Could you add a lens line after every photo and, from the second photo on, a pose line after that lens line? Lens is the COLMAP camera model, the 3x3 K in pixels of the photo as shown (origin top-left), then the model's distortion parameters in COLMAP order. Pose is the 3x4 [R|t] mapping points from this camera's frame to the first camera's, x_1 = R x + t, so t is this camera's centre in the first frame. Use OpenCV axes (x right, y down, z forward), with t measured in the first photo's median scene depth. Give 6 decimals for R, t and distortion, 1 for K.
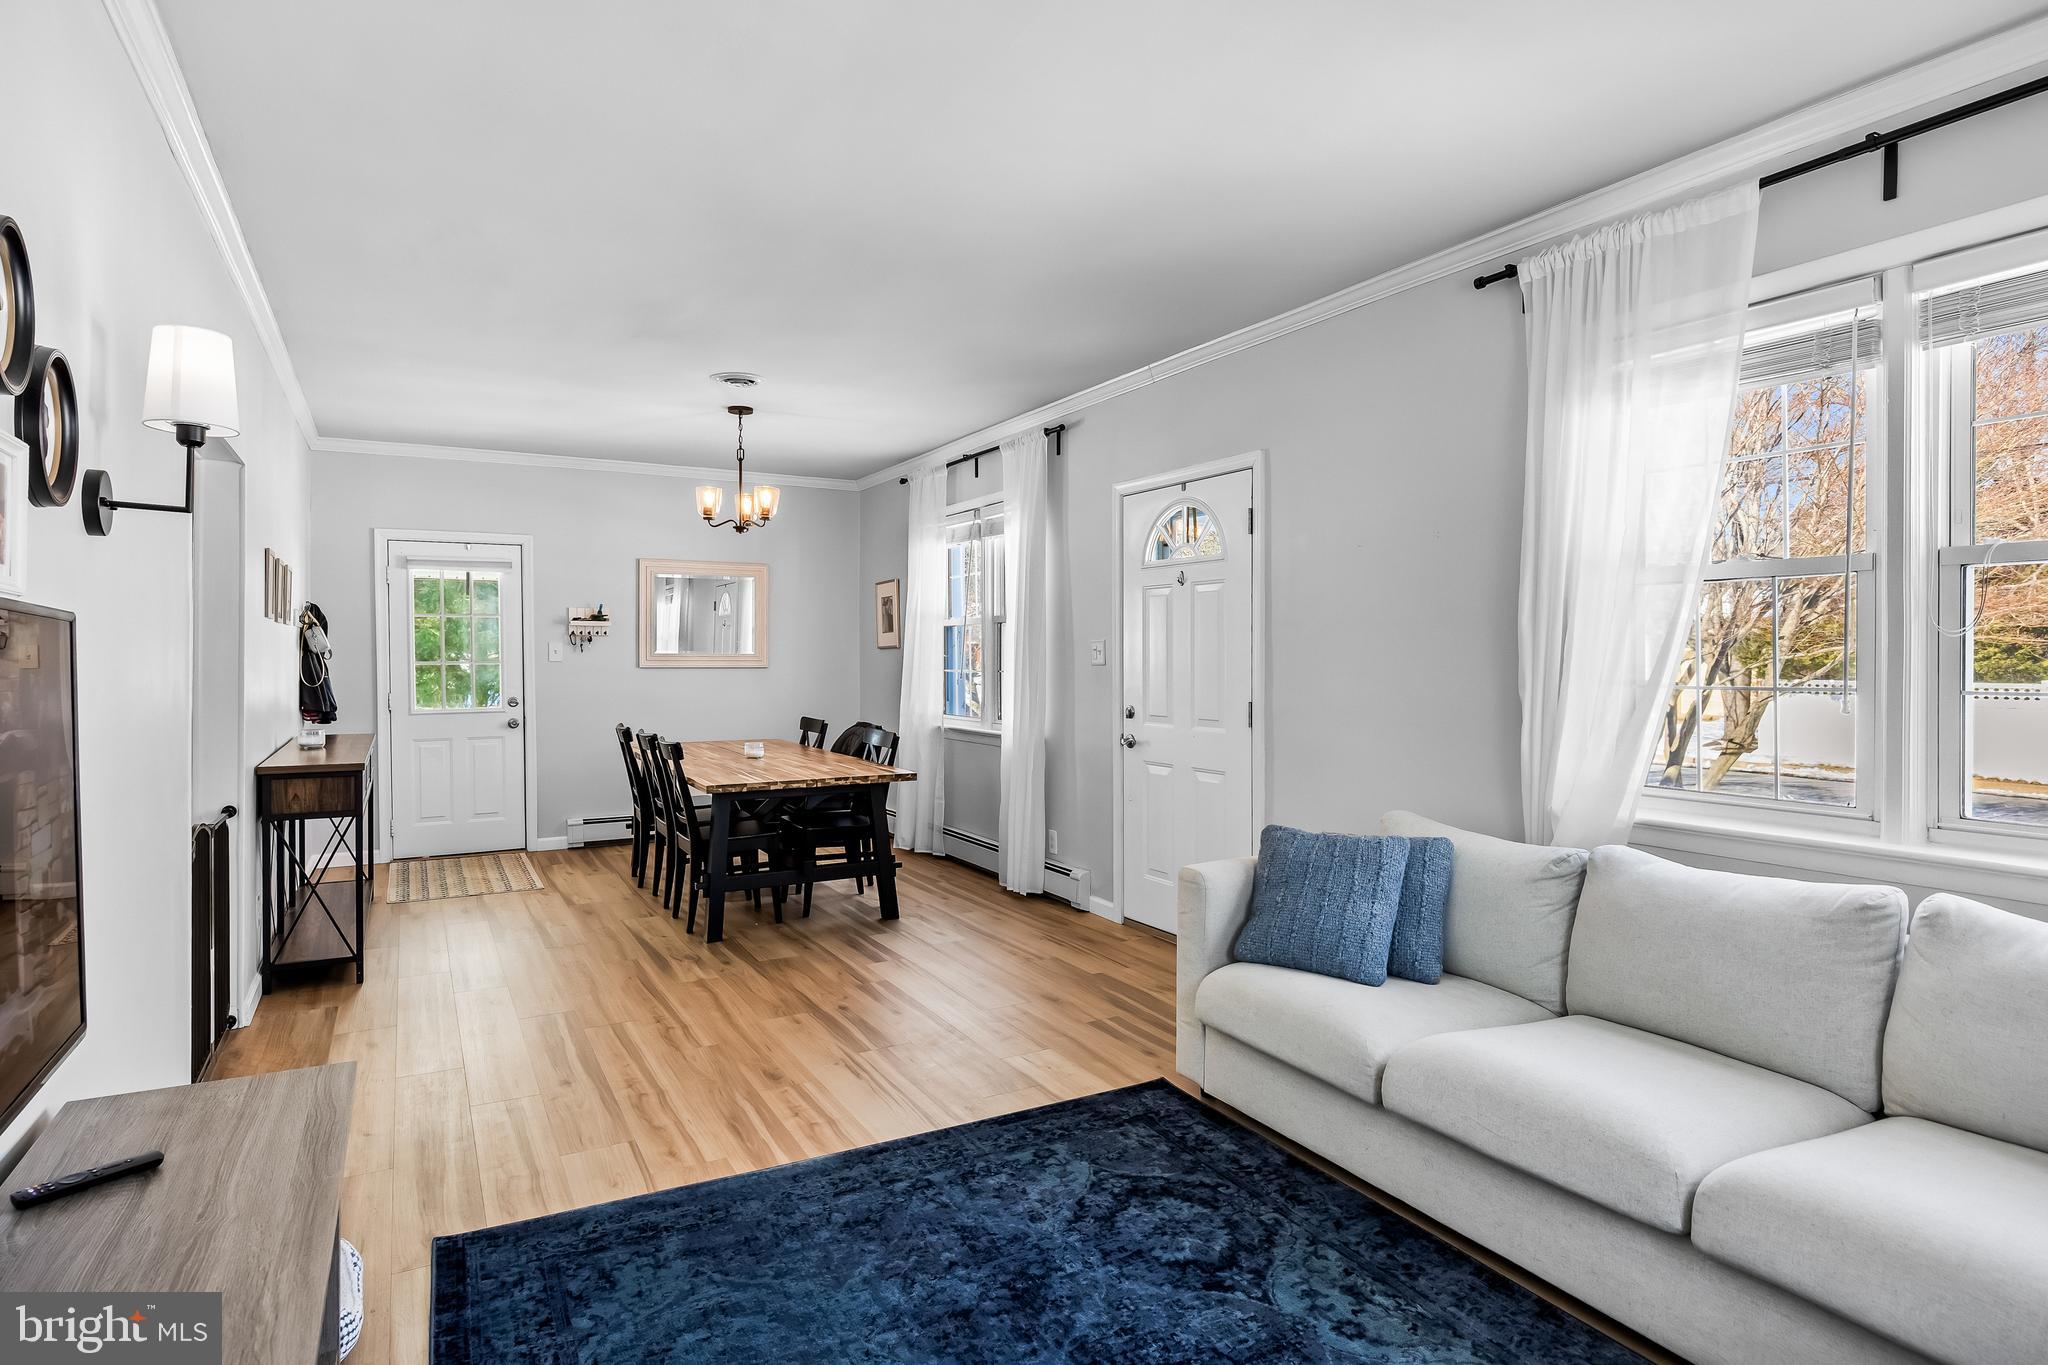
lens RADIAL K [[1089.2, 0, 1019.7], [0, 1089.2, 669.8], [0, 0, 1]] dist [-0.002272, 0.000484]
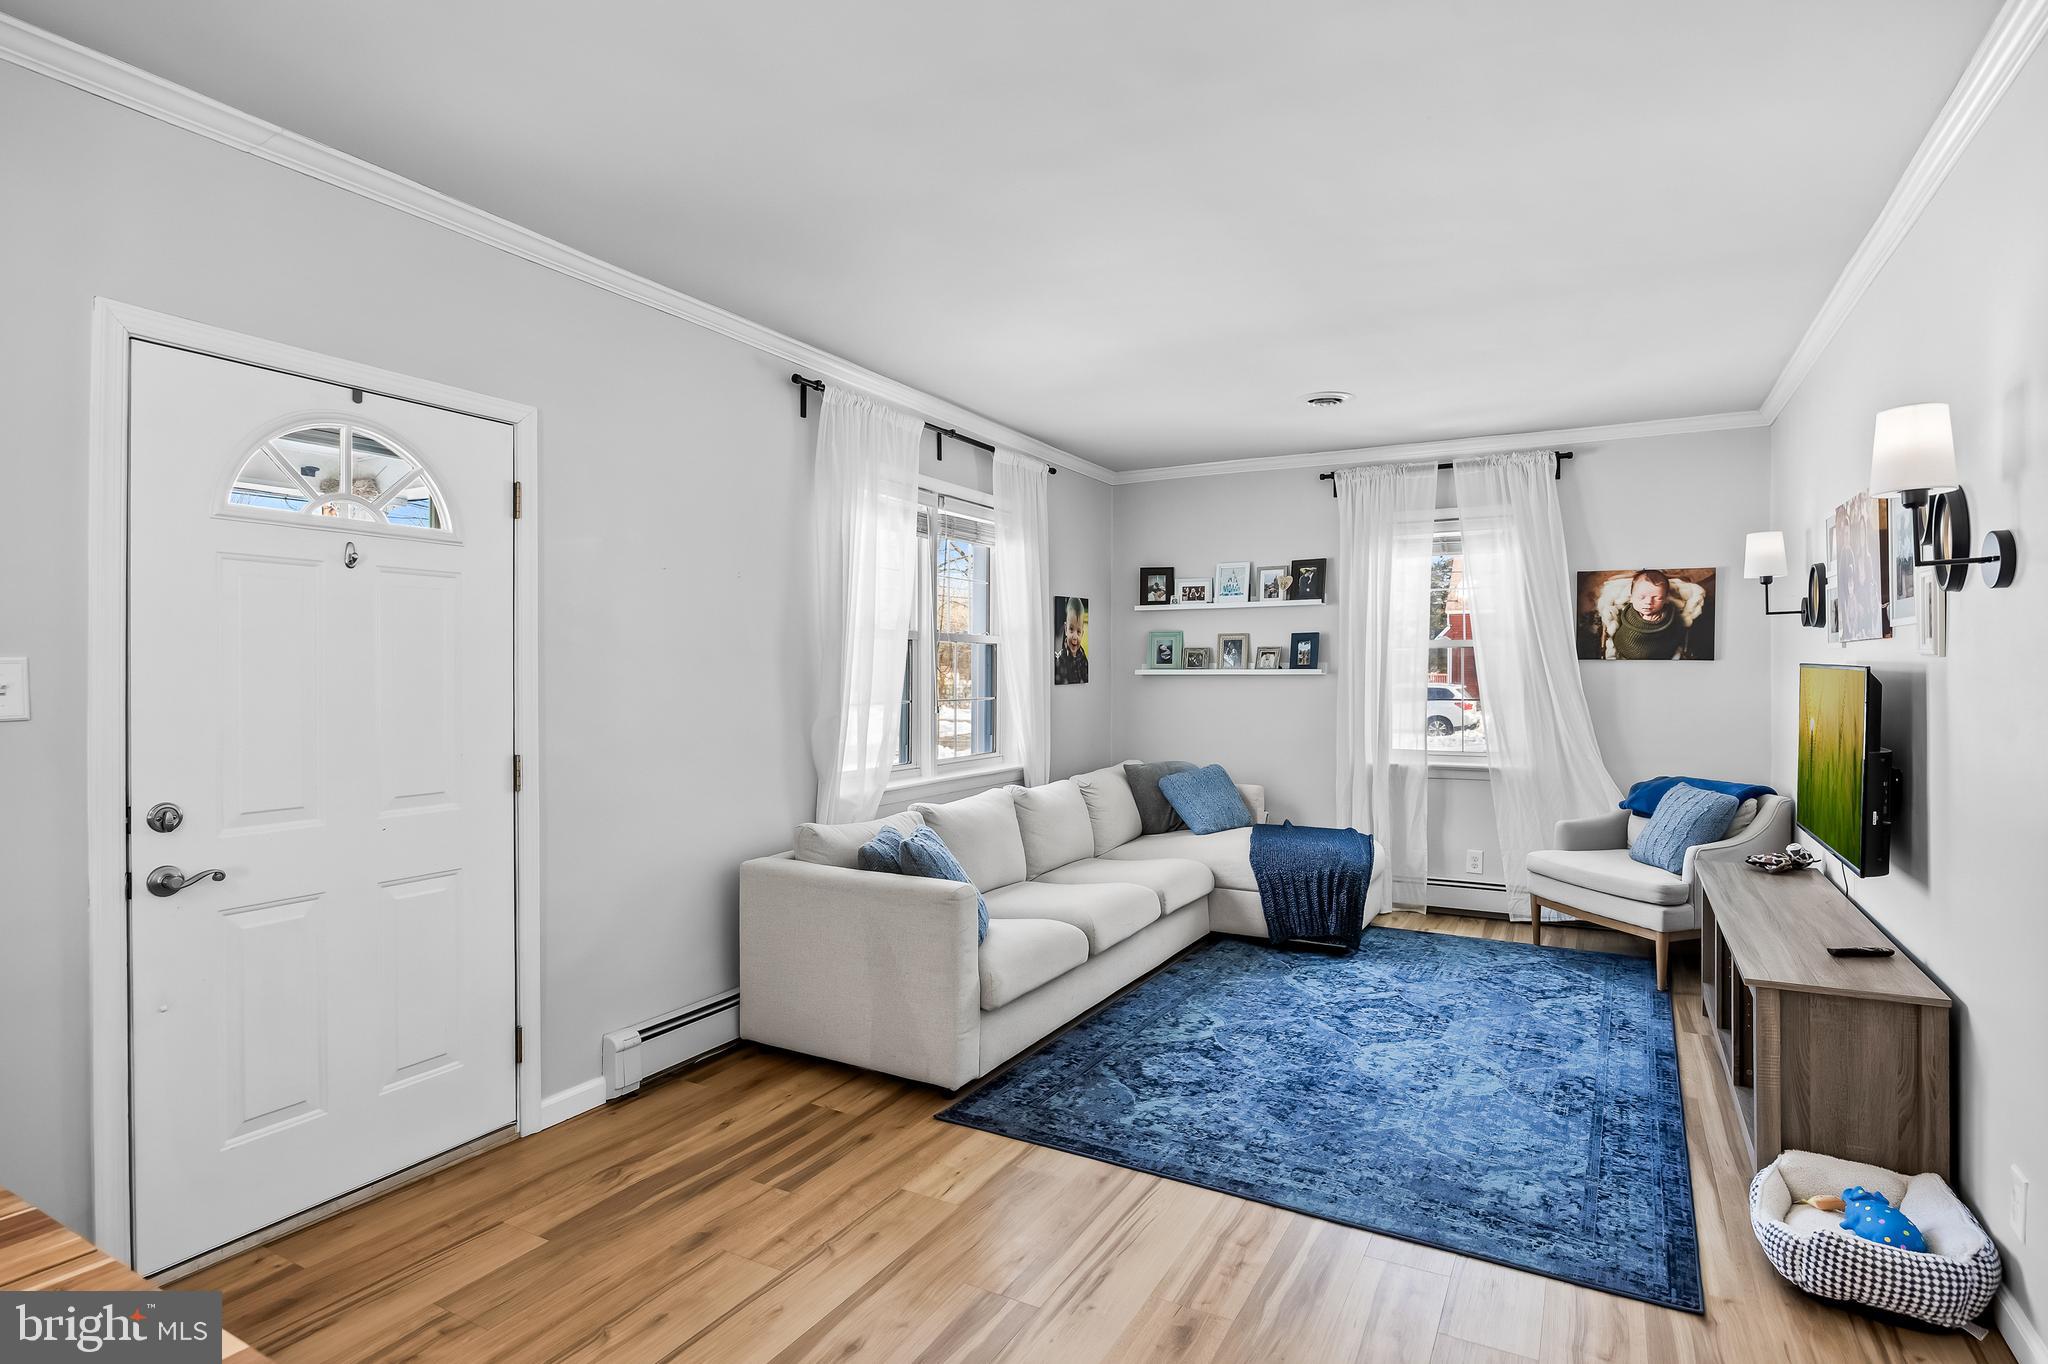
lens RADIAL K [[1089.2, 0, 1016.7], [0, 1089.2, 679.1], [0, 0, 1]] dist [-0.002272, 0.000484]
pose [[-0.537708, -0.001528, 0.843130, -0.832550], [0.012870, 0.999867, 0.010020, -0.033921], [-0.843033, 0.016239, -0.537617, 1.644173]]
